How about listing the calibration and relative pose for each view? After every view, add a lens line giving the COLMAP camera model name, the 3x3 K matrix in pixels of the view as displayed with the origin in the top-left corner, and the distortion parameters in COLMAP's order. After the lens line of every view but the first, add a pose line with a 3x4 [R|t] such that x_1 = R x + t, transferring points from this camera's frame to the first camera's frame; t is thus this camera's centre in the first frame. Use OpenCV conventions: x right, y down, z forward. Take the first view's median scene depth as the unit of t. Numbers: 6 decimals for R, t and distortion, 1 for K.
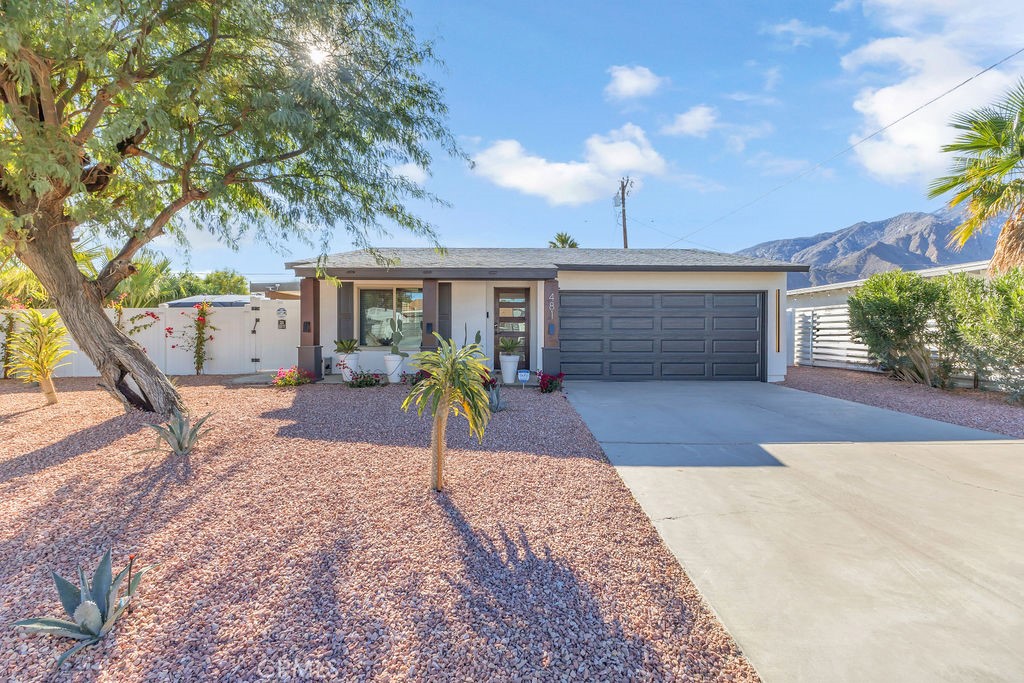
lens RADIAL K [[440.6, 0, 513.9], [0, 440.6, 338.1], [0, 0, 1]] dist [0.003209, -0.000103]
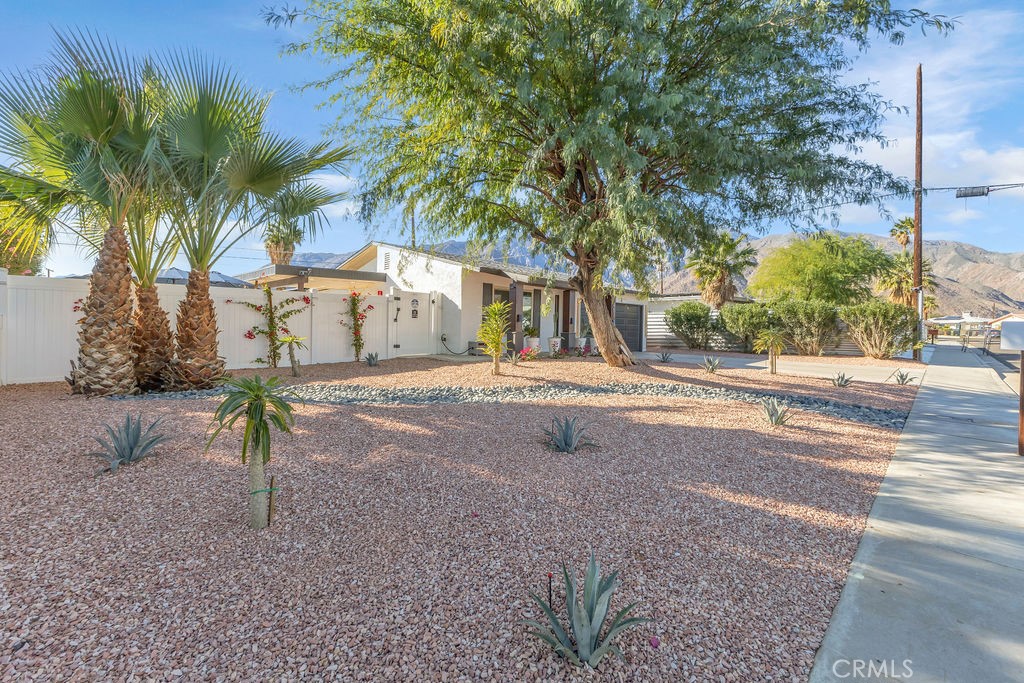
lens RADIAL K [[440.6, 0, 513.9], [0, 440.6, 338.1], [0, 0, 1]] dist [0.003209, -0.000103]
pose [[0.707586, -0.005572, 0.706605, -1.253780], [0.009234, 0.999956, -0.001362, 0.037434], [-0.706567, 0.007488, 0.707607, 0.028478]]
